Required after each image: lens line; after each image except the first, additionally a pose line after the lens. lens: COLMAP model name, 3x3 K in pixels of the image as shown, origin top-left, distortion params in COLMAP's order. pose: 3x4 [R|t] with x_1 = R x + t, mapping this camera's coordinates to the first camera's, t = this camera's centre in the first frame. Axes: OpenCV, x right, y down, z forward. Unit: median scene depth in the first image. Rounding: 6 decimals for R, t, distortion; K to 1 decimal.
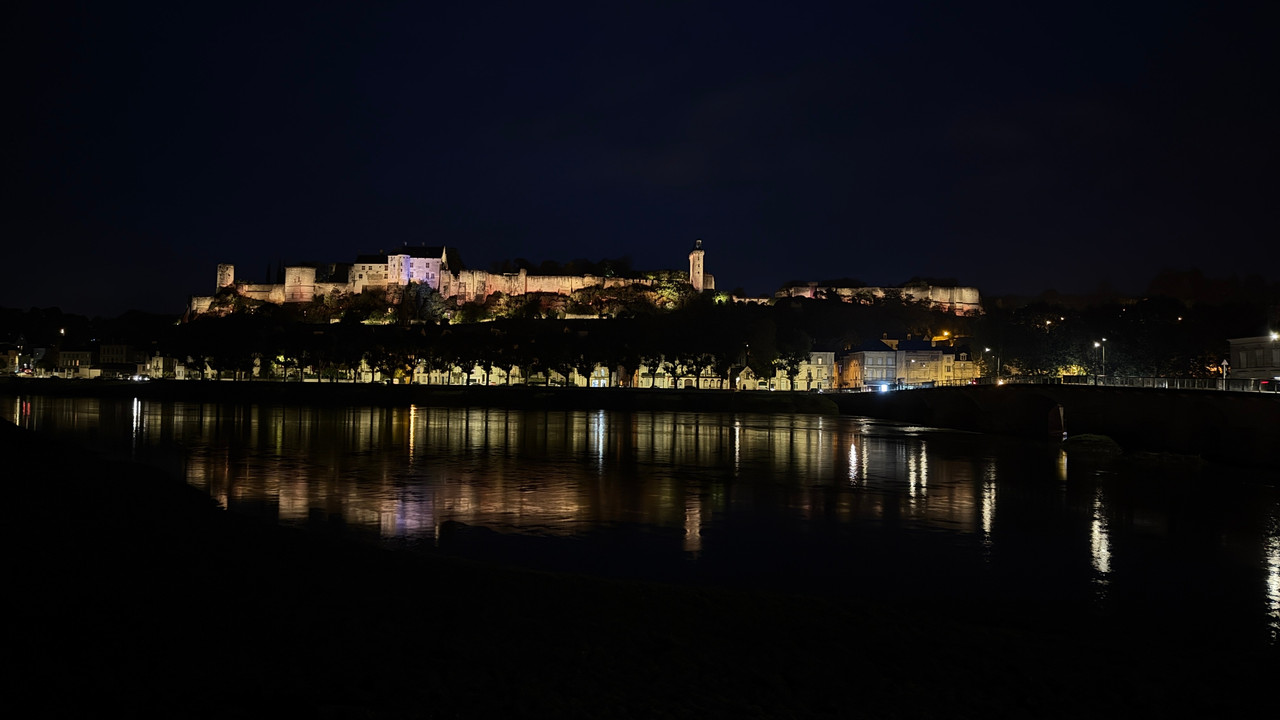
lens RADIAL K [[866.2, 0, 638.5], [0, 866.2, 352.0], [0, 0, 1]] dist [0.046252, -0.017245]
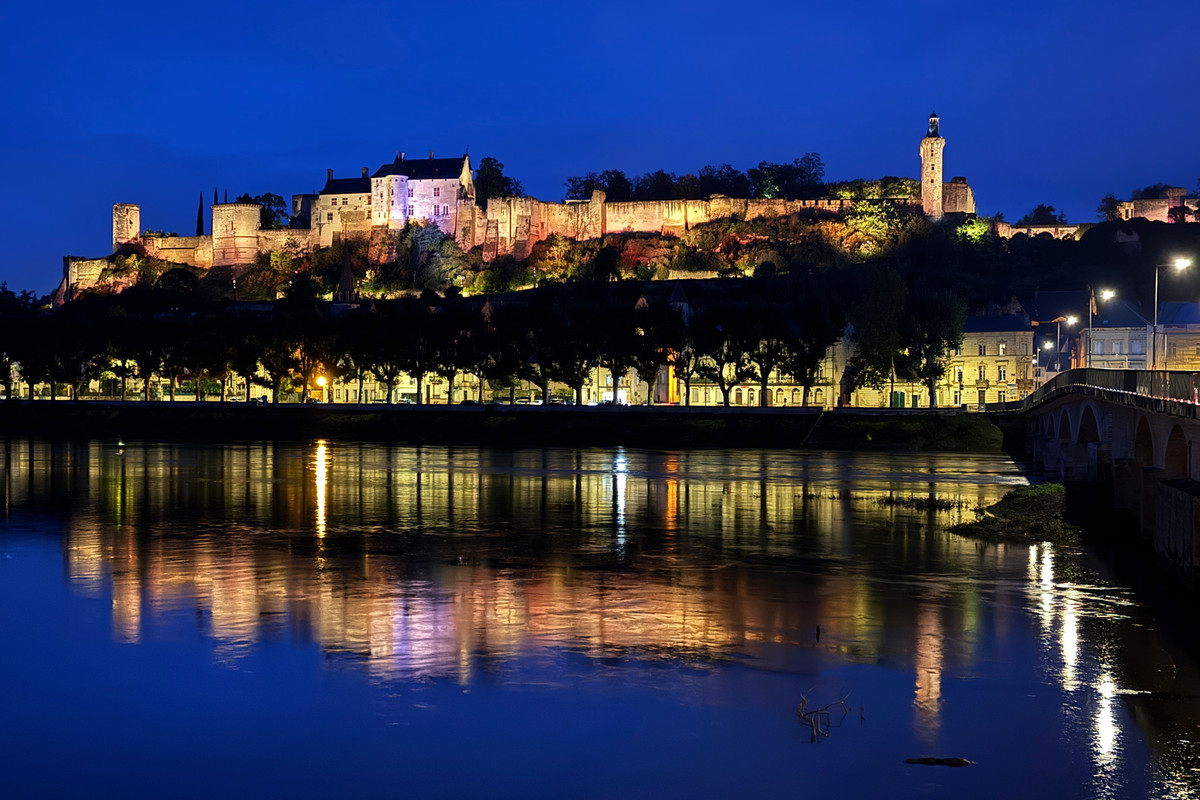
lens RADIAL K [[1617.1, 0, 599.4], [0, 1617.1, 393.9], [0, 0, 1]] dist [0.076978, 0.000000]
pose [[0.963752, -0.011413, -0.266555, 0.137220], [0.019642, 0.999409, 0.028226, 0.003077], [0.266075, -0.032439, 0.963406, 0.015707]]
